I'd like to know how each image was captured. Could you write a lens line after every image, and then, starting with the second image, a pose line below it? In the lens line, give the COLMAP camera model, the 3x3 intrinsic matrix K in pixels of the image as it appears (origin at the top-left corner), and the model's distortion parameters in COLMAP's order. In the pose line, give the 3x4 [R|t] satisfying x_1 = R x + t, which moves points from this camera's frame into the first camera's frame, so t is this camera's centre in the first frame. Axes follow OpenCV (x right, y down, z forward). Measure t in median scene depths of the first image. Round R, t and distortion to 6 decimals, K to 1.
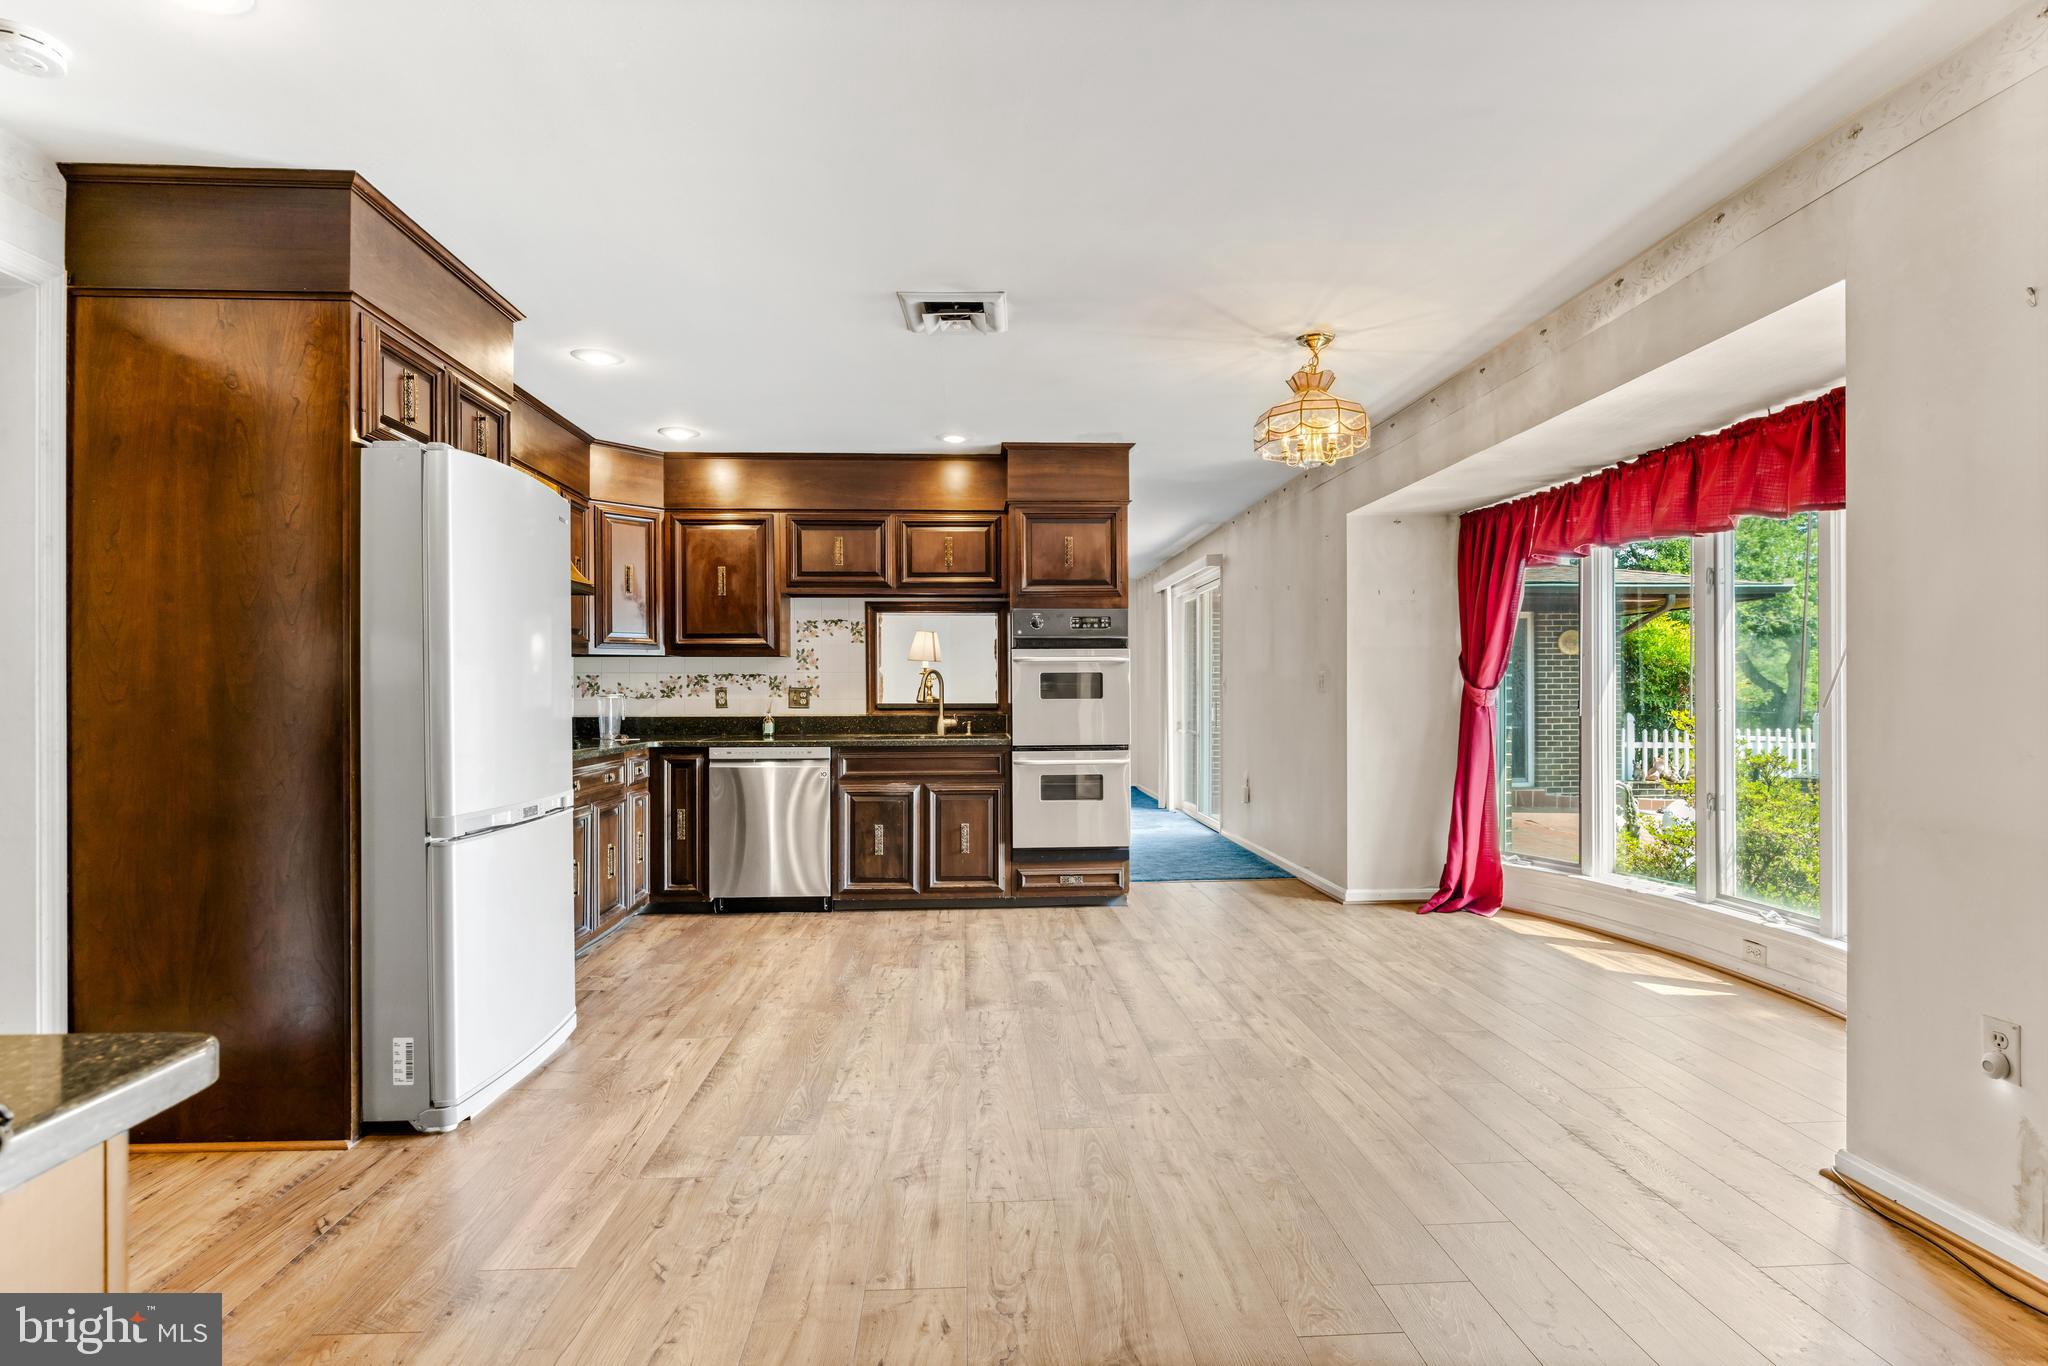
lens RADIAL K [[1030.9, 0, 1024.0], [0, 1030.9, 683.0], [0, 0, 1]] dist [-0.000775, 0.000264]
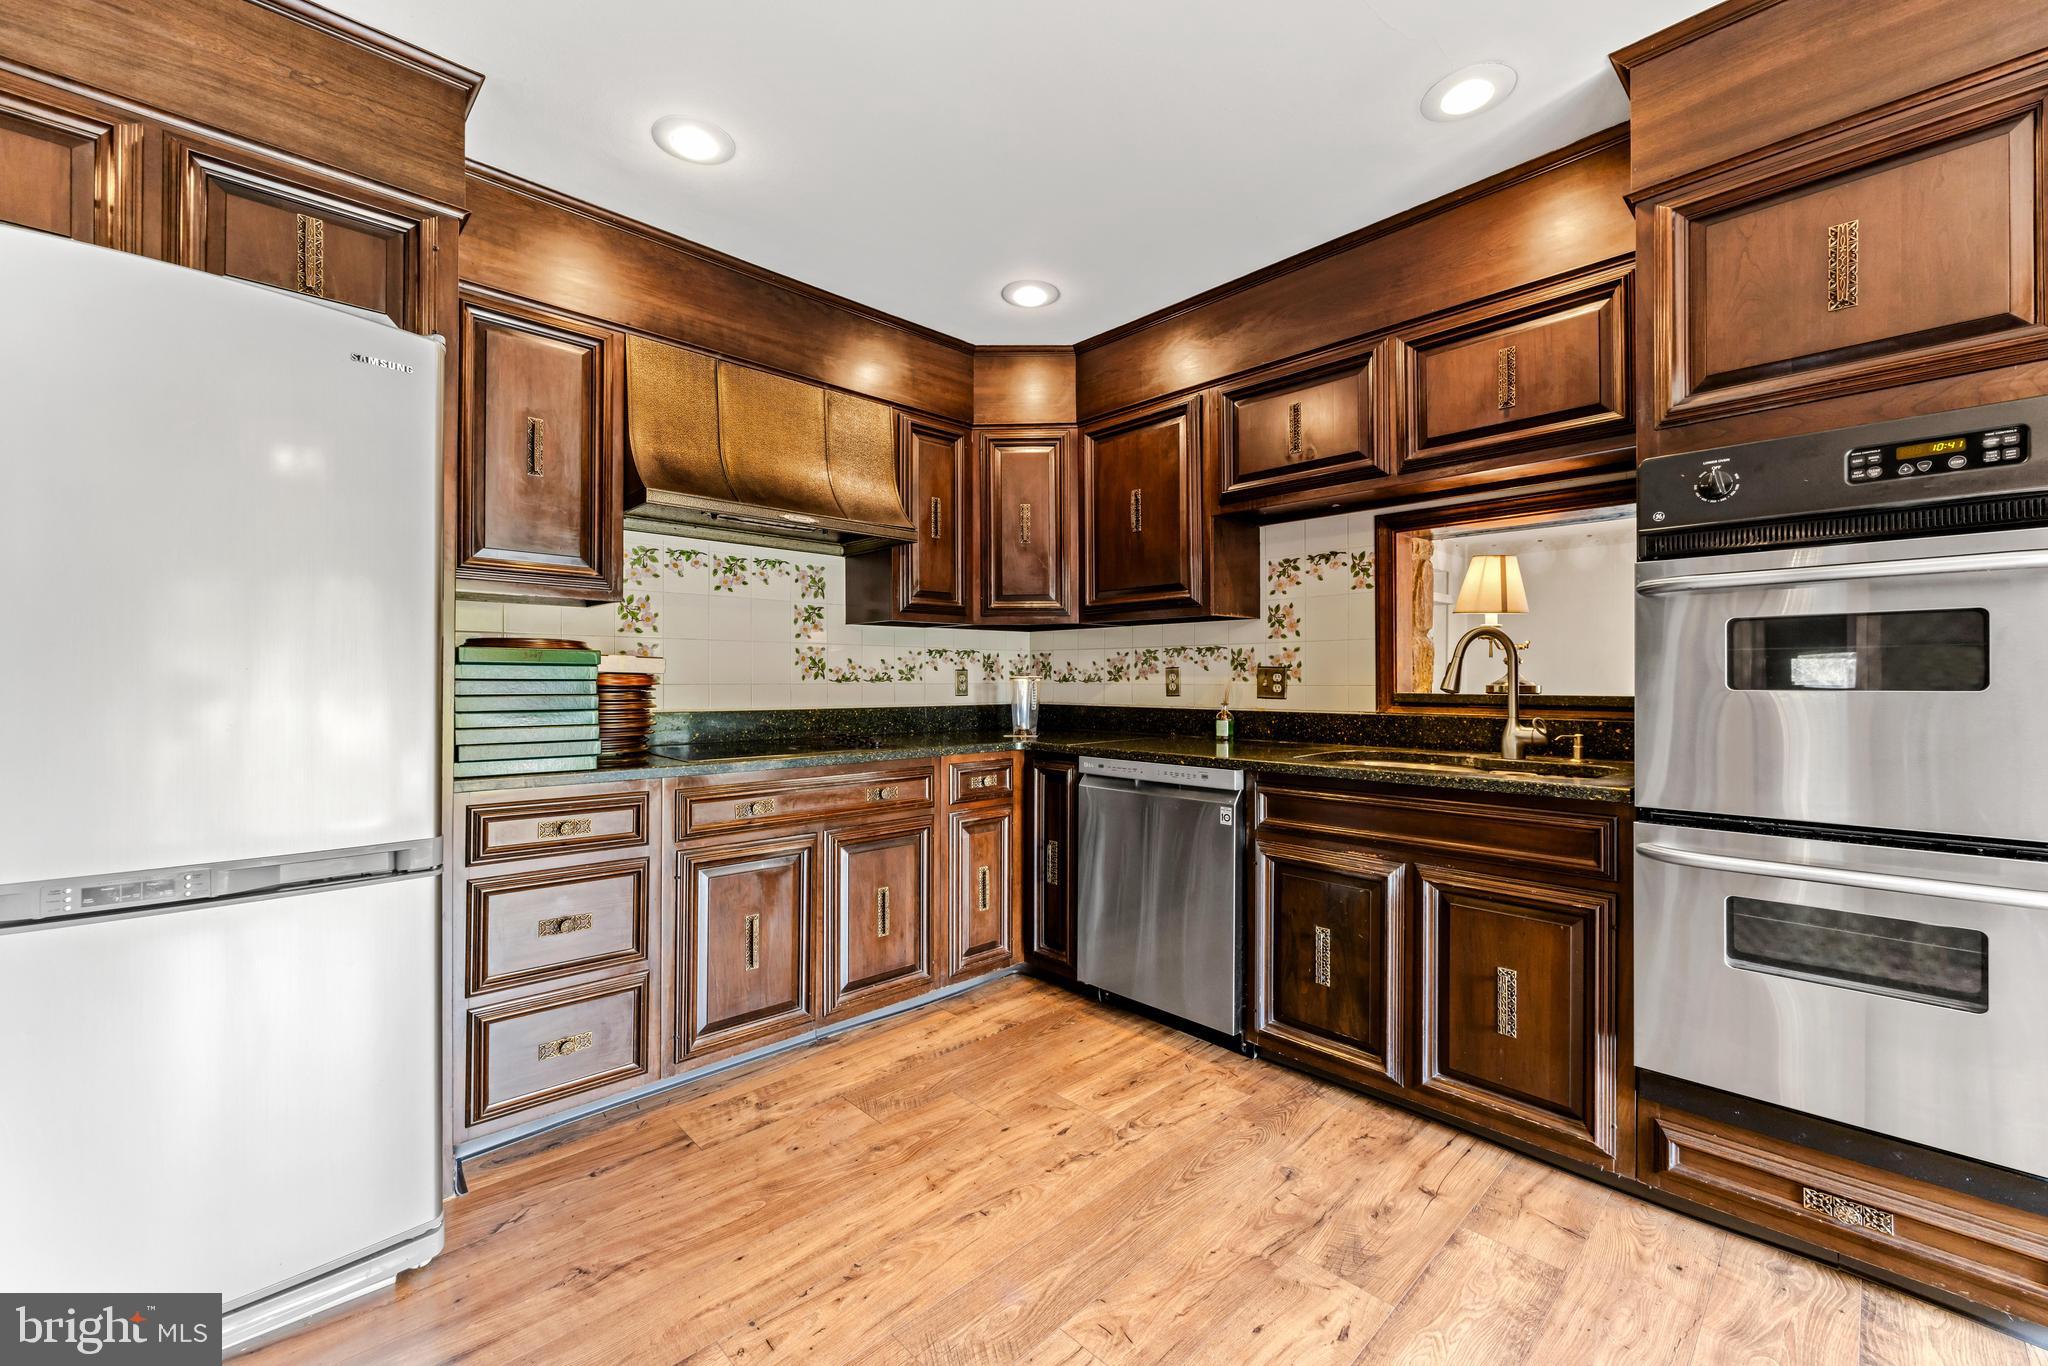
lens RADIAL K [[820.4, 0, 1020.6], [0, 820.4, 680.9], [0, 0, 1]] dist [-0.001145, -0.000061]
pose [[0.645156, 0.004654, -0.764036, 0.076688], [0.006127, 0.999918, 0.011264, 0.007584], [0.764026, -0.011948, 0.645075, 0.617317]]
